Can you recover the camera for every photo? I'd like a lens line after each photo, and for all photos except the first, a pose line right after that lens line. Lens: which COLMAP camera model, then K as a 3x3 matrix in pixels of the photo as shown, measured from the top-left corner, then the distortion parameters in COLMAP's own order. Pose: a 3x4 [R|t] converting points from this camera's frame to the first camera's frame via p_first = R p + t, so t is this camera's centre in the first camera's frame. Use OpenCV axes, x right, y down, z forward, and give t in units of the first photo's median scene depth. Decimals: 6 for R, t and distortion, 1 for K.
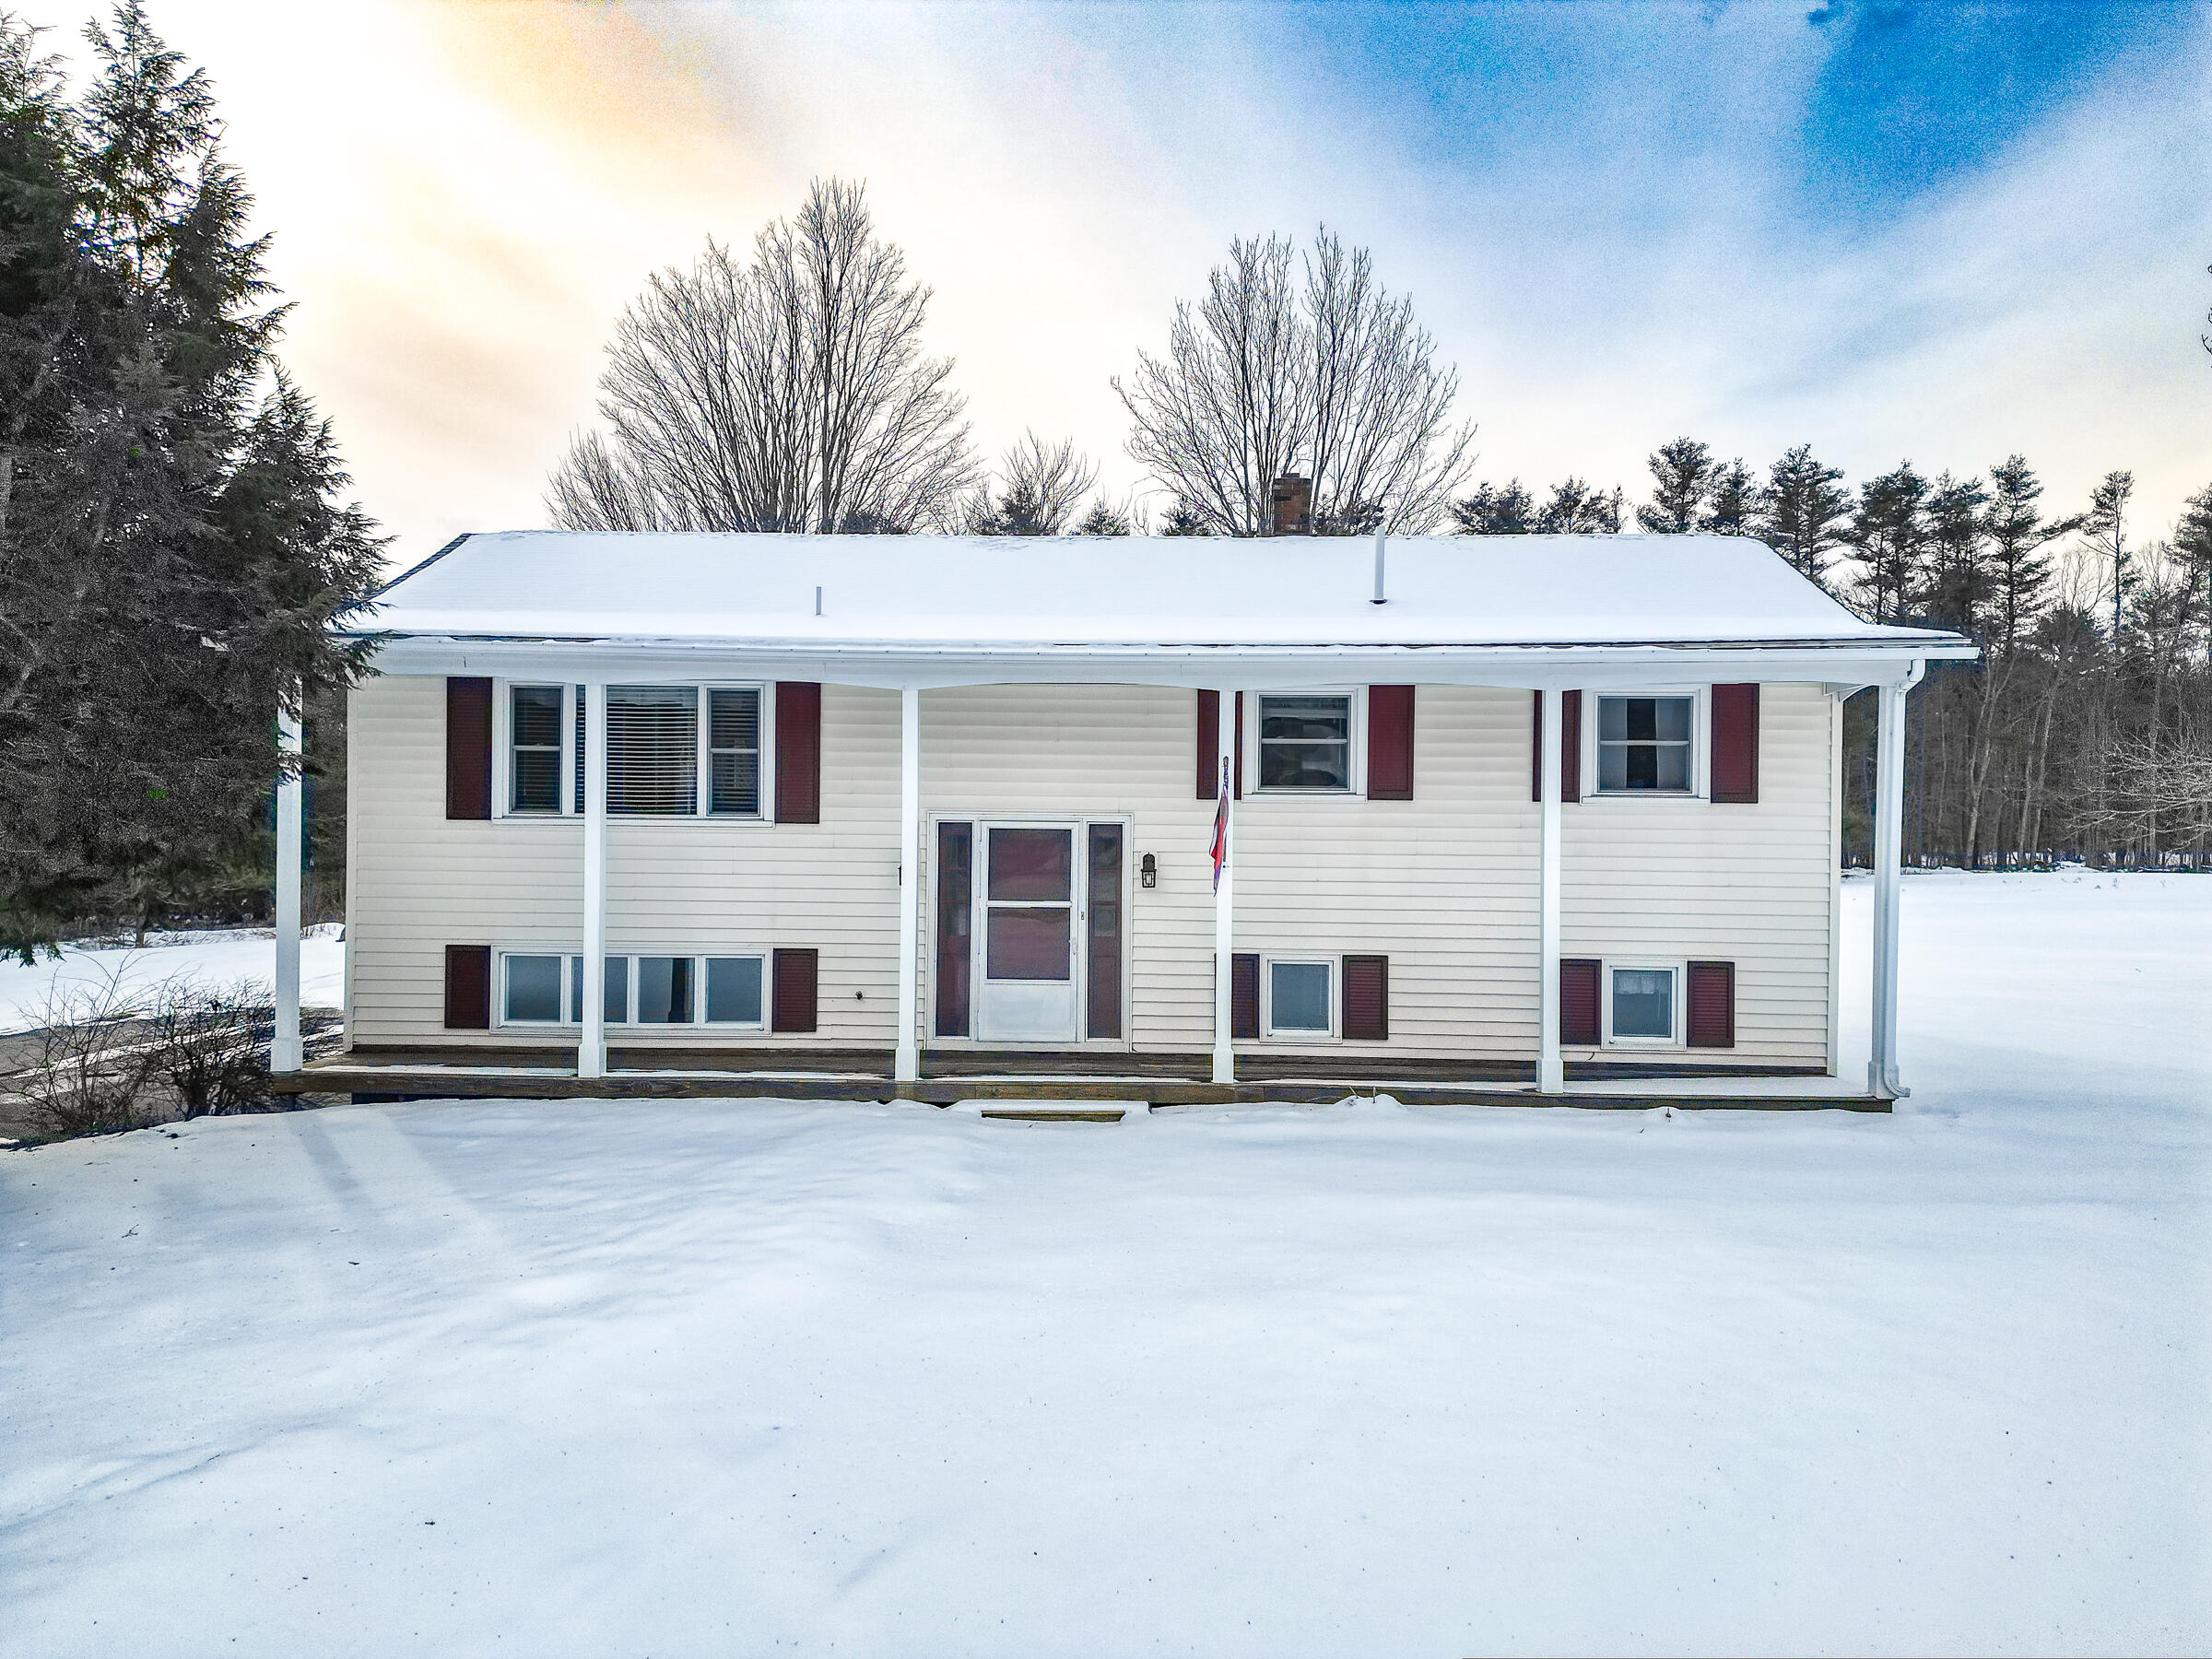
lens RADIAL K [[1550.2, 0, 1098.0], [0, 1550.2, 824.3], [0, 0, 1]] dist [0.058477, -0.039688]
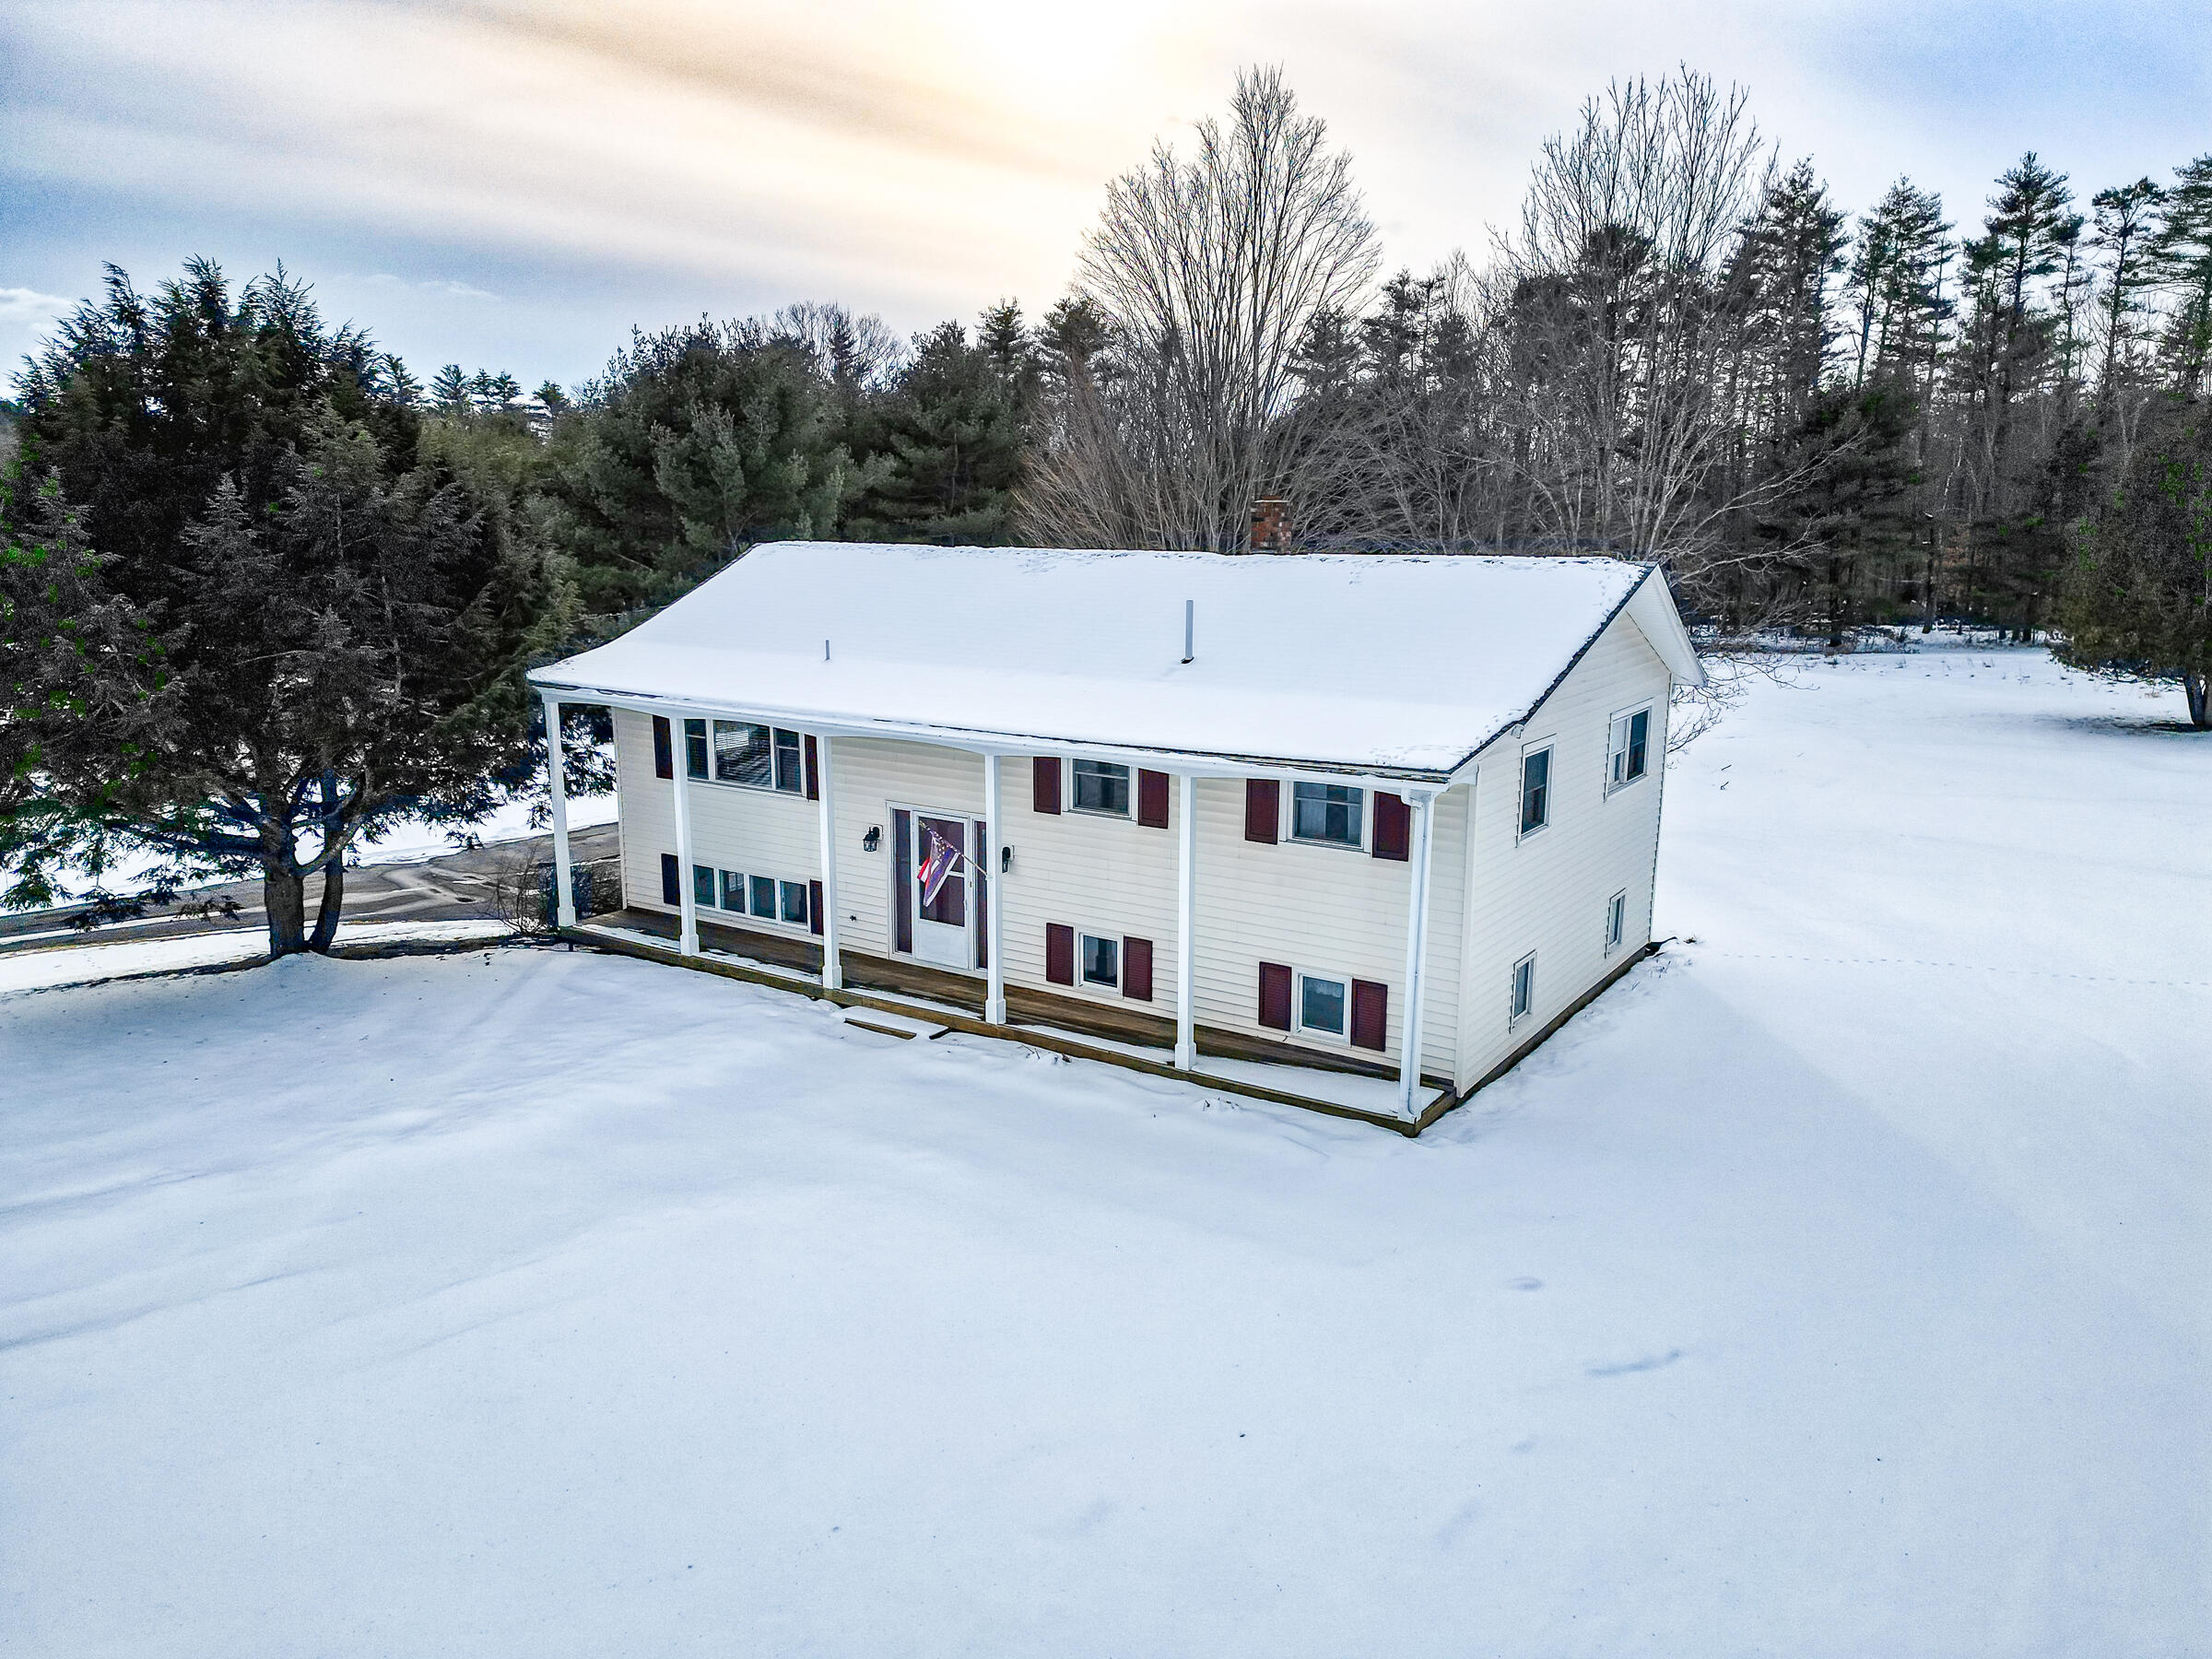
lens RADIAL K [[1550.2, 0, 1098.0], [0, 1550.2, 824.3], [0, 0, 1]] dist [0.058477, -0.039688]
pose [[0.853926, 0.097311, -0.511215, 0.805547], [0.006295, 0.980357, 0.197129, -0.271654], [0.520356, -0.171552, 0.836540, -0.114468]]
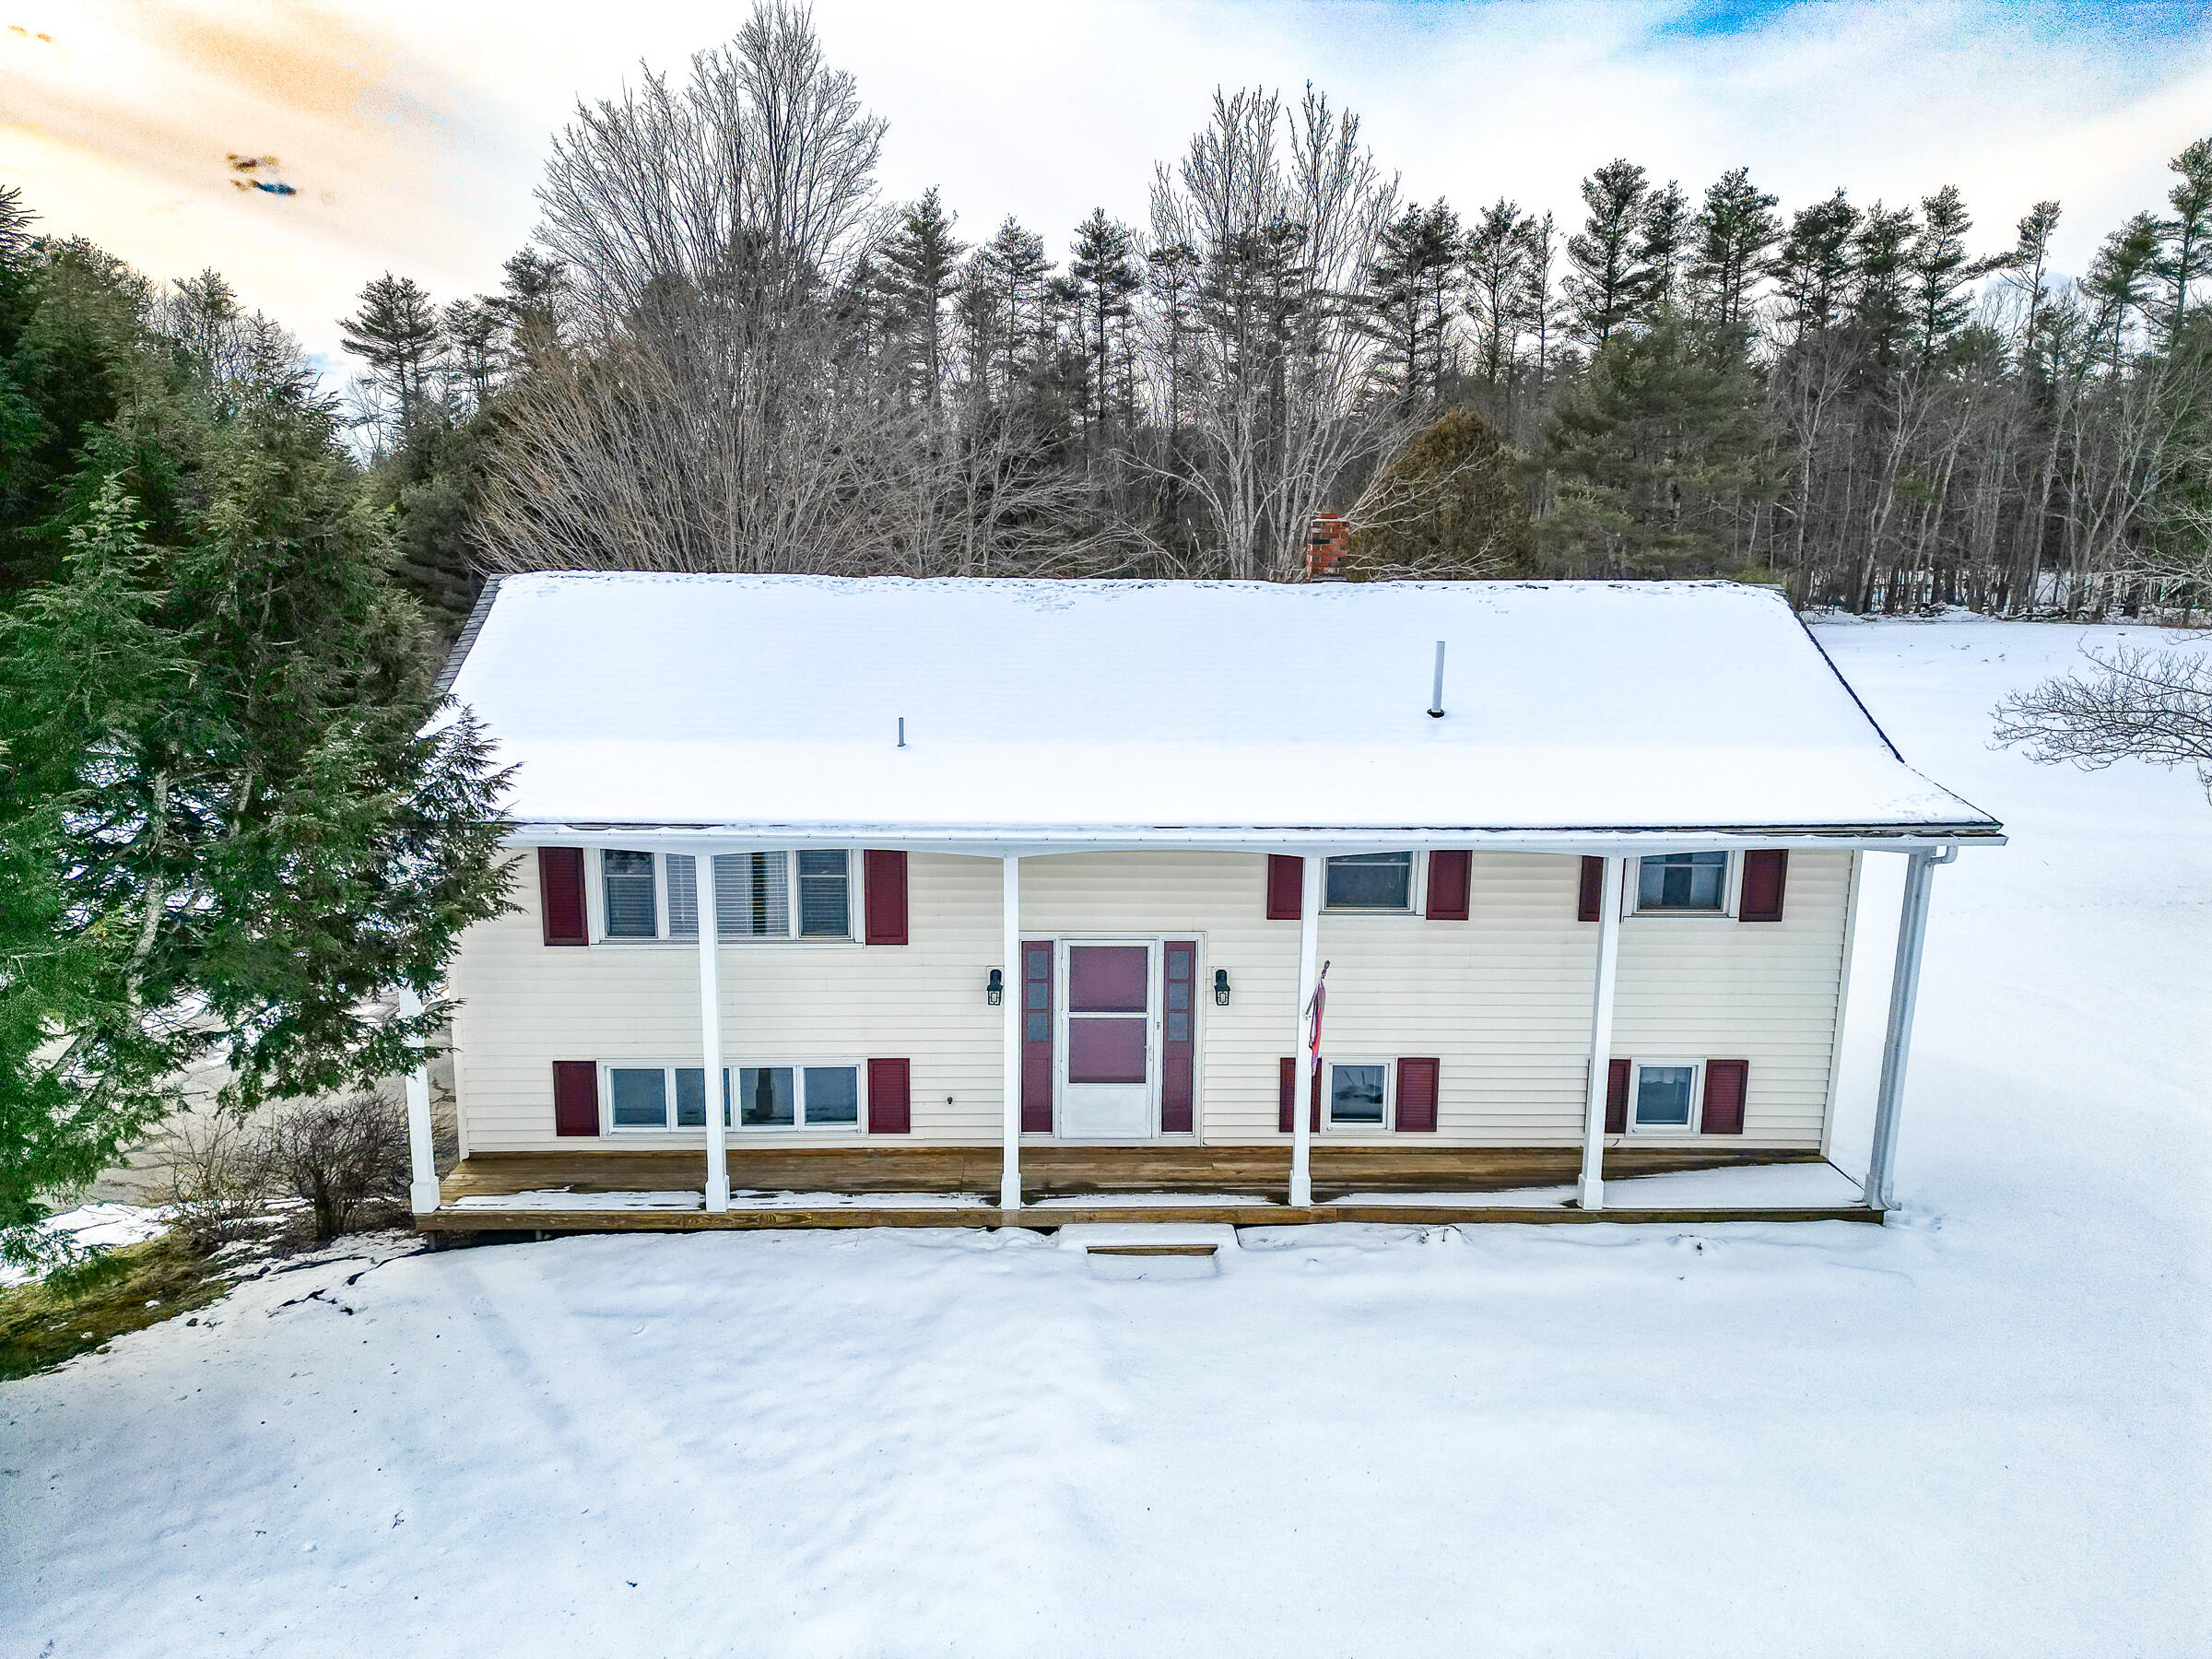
lens RADIAL K [[1547.9, 0, 1099.2], [0, 1547.9, 827.0], [0, 0, 1]] dist [0.060526, -0.031746]
pose [[0.997584, -0.014530, 0.067936, -0.121308], [0.000610, 0.979679, 0.200568, -0.289606], [-0.069470, -0.200042, 0.977321, -0.016190]]
